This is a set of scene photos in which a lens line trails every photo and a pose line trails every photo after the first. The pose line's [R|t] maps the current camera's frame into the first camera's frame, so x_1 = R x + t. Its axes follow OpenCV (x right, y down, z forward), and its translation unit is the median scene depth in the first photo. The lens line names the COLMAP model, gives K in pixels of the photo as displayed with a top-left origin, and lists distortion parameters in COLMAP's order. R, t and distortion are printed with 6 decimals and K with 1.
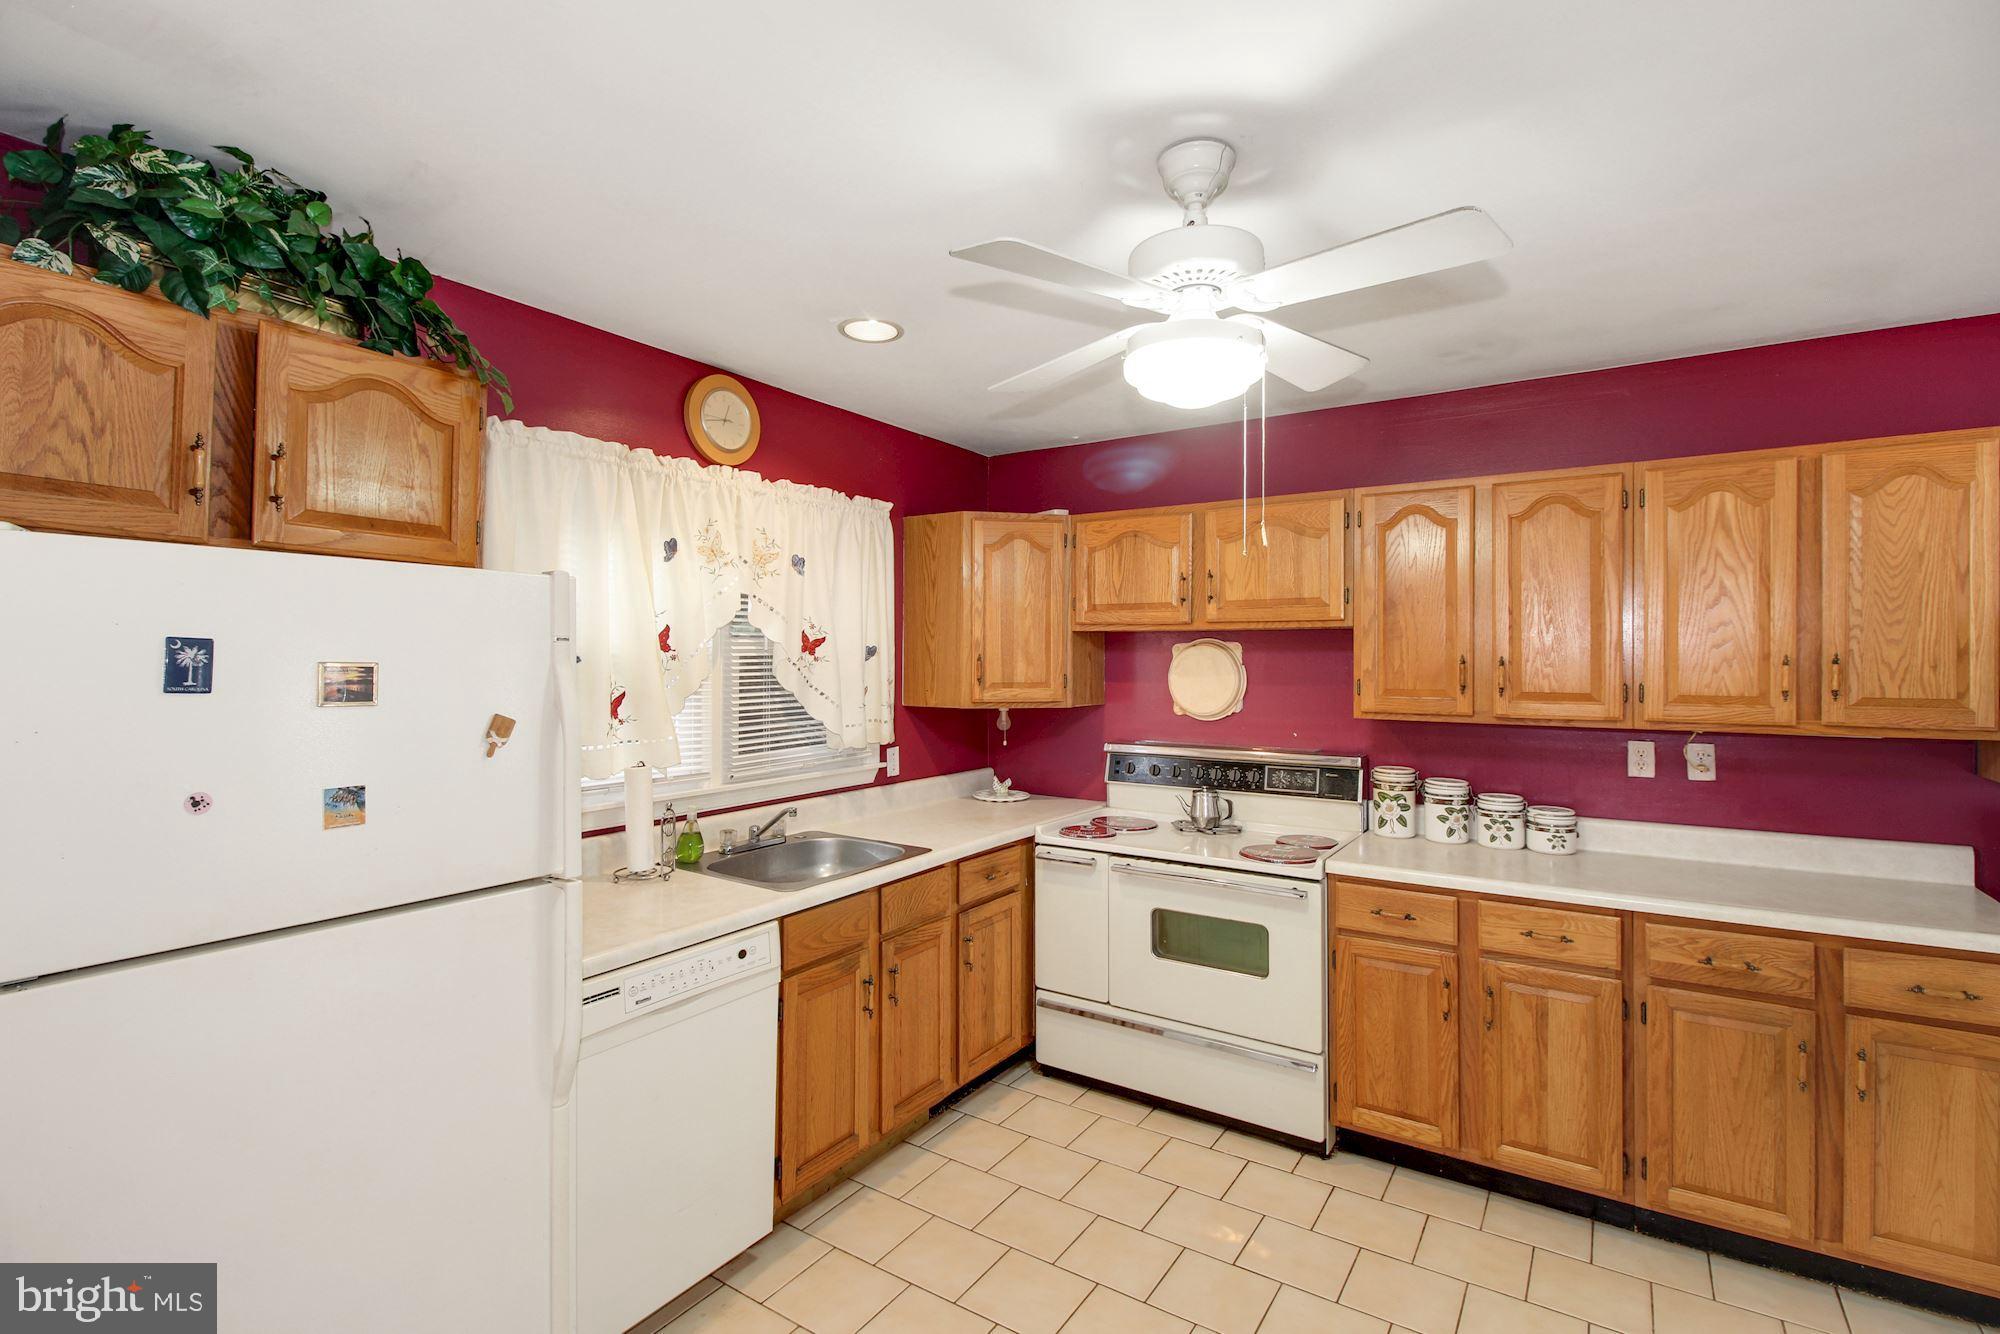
lens RADIAL K [[917.8, 0, 1000.0], [0, 917.8, 667.0], [0, 0, 1]] dist [-0.027503, -0.000074]
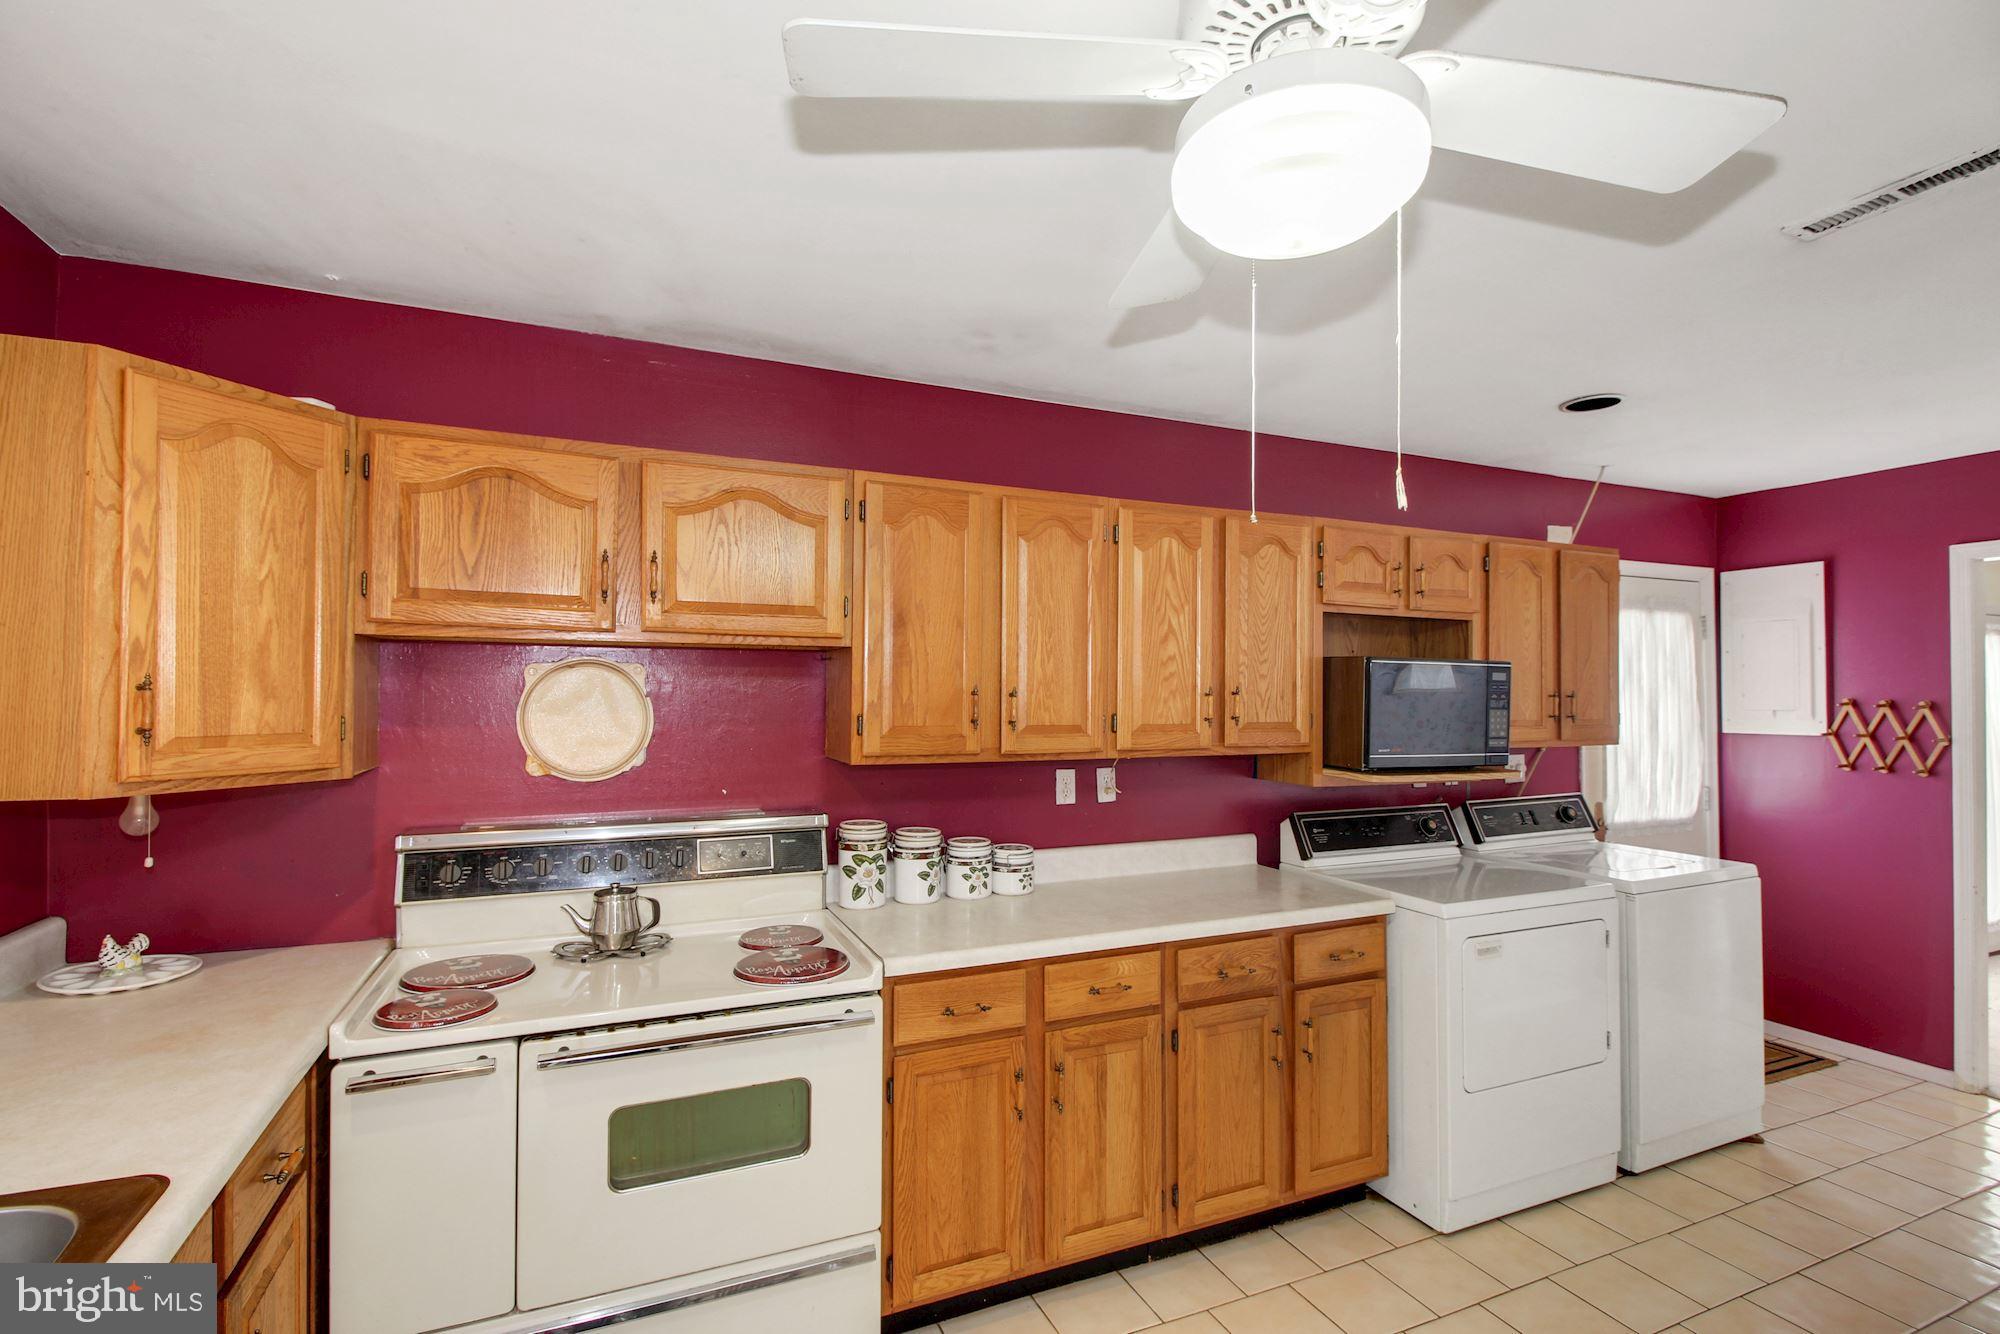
lens RADIAL K [[906.7, 0, 999.1], [0, 906.7, 685.9], [0, 0, 1]] dist [0.001778, -0.000054]
pose [[0.539197, 0.006760, 0.842153, -0.197631], [0.002921, 0.999947, -0.009897, -0.003399], [-0.842175, 0.007797, 0.539148, 0.483928]]
